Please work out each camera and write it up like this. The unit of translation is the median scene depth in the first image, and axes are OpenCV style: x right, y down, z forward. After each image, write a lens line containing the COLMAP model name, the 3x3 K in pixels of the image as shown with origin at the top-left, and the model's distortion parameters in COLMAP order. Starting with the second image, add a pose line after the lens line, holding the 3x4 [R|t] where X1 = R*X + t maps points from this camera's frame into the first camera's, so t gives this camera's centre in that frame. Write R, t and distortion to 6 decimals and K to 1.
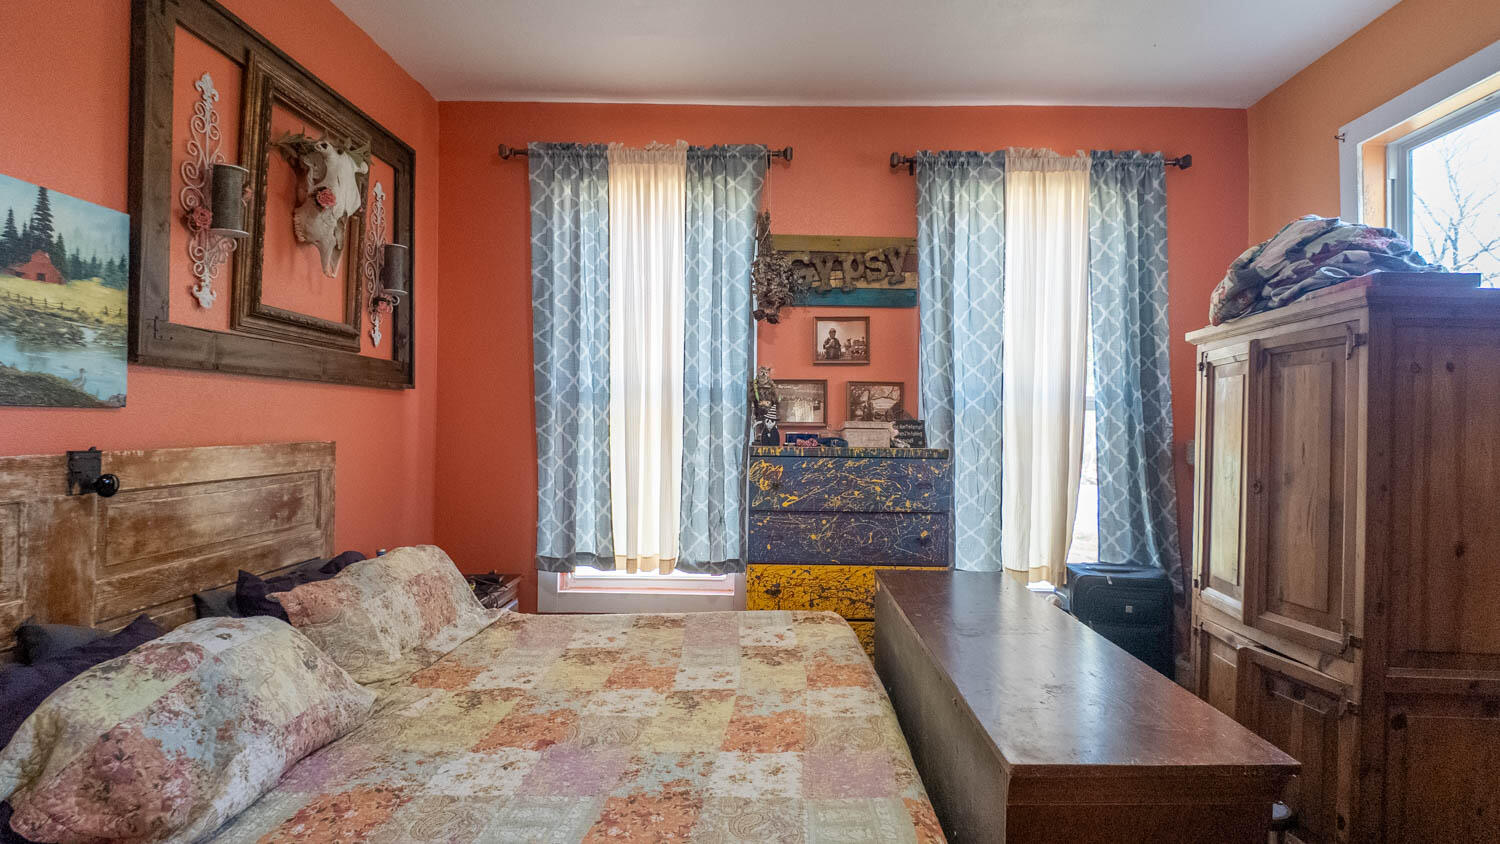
lens RADIAL K [[778.2, 0, 751.4], [0, 778.2, 424.1], [0, 0, 1]] dist [0.025518, -0.024648]
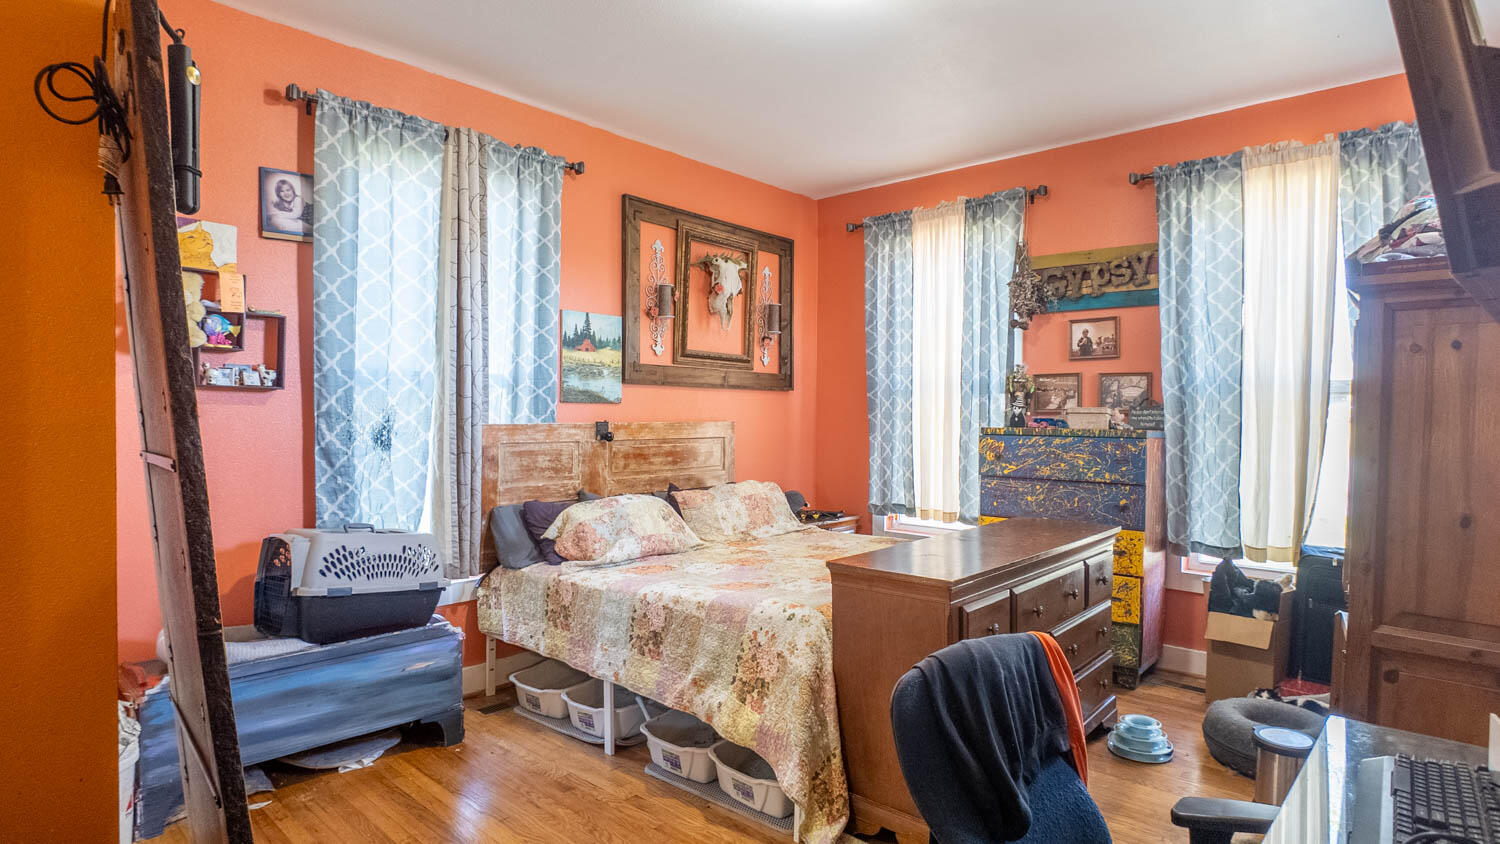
lens RADIAL K [[778.2, 0, 740.9], [0, 778.2, 429.7], [0, 0, 1]] dist [0.025518, -0.024648]
pose [[0.748360, 0.007847, -0.663246, 0.908522], [0.000087, 0.999929, 0.011928, 0.027133], [0.663293, -0.008985, 0.748306, -0.428005]]
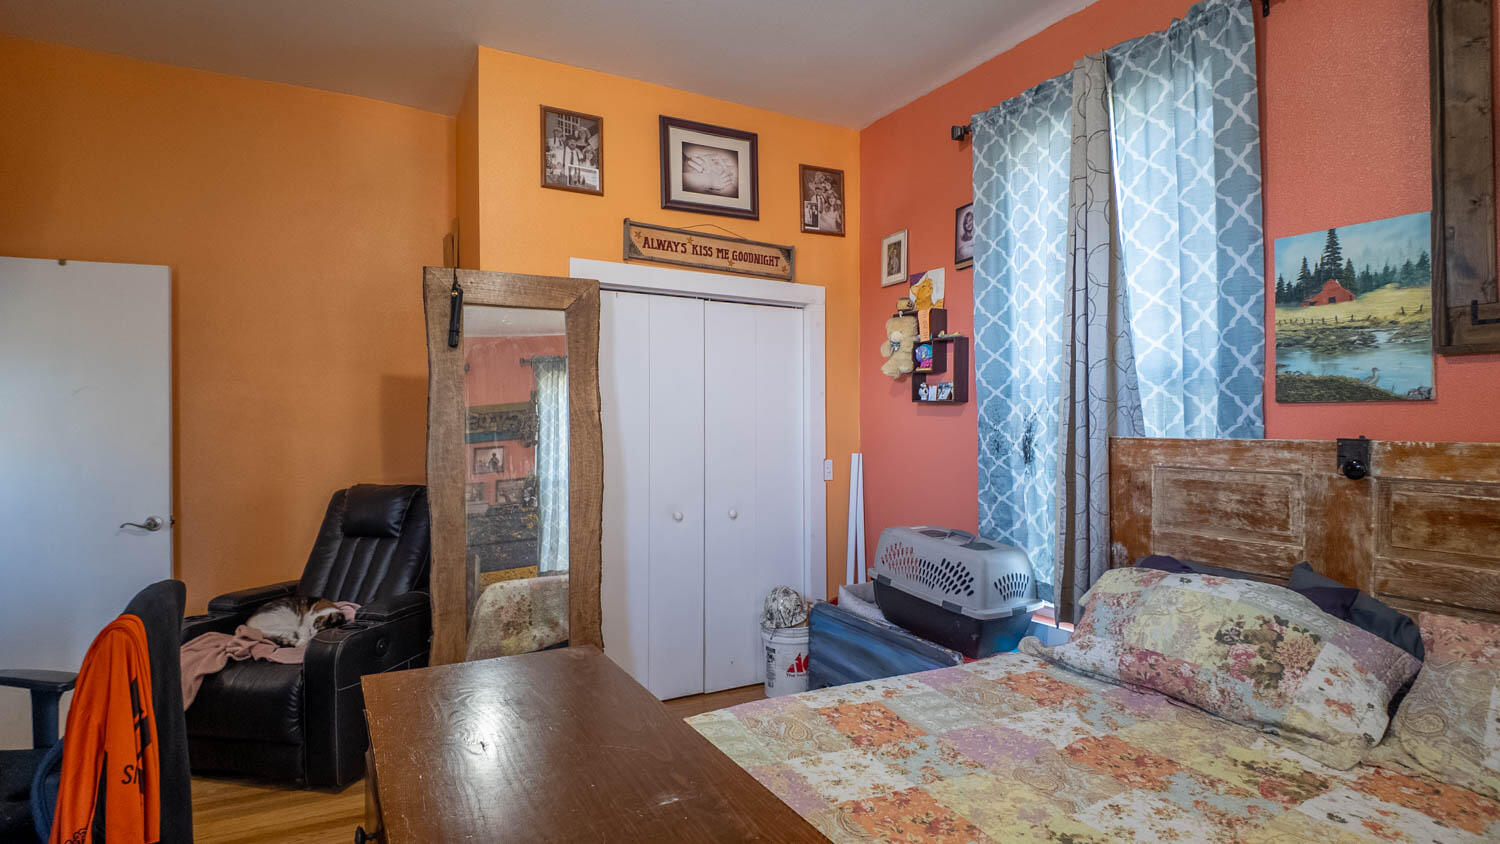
lens RADIAL K [[778.2, 0, 738.0], [0, 778.2, 429.8], [0, 0, 1]] dist [0.025518, -0.024648]
pose [[-0.870299, -0.003687, -0.492510, 0.474738], [-0.009189, 0.999919, 0.008754, 0.016860], [0.492438, 0.012144, -0.870263, 1.402437]]
